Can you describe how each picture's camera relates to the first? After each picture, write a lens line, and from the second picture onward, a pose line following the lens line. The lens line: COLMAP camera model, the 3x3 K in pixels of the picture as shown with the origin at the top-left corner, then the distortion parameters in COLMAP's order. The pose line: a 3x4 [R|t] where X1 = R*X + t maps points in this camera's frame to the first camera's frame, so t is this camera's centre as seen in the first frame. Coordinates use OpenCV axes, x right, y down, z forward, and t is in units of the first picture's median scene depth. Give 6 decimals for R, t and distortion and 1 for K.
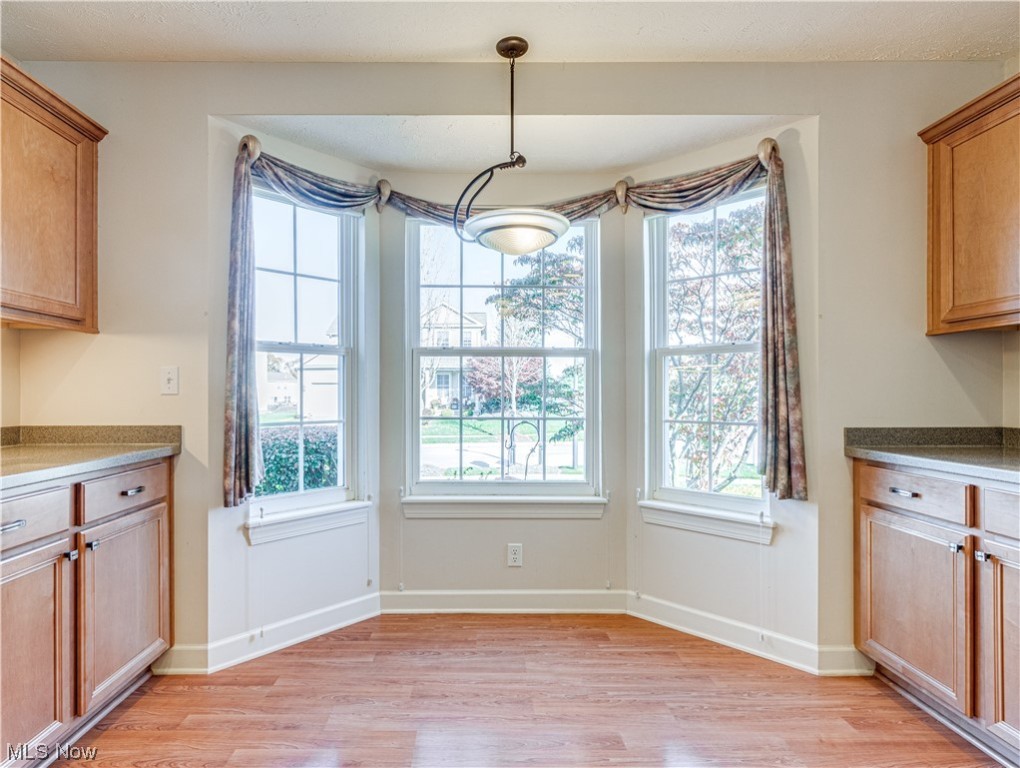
lens RADIAL K [[523.9, 0, 505.9], [0, 523.9, 394.1], [0, 0, 1]] dist [-0.000260, -0.001810]
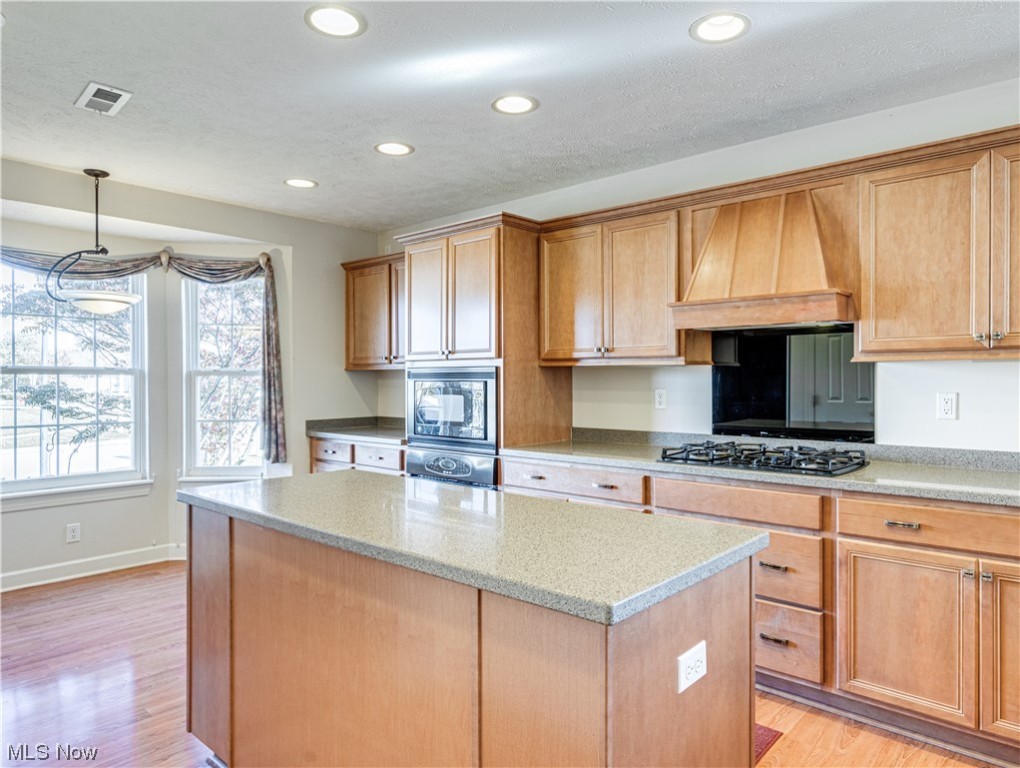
lens RADIAL K [[691.4, 0, 514.5], [0, 691.4, 378.9], [0, 0, 1]] dist [0.023033, 0.000979]
pose [[0.697466, -0.005506, 0.716597, -0.559165], [-0.000372, 0.999968, 0.008045, -0.097665], [-0.716618, -0.005878, 0.697441, -1.171616]]
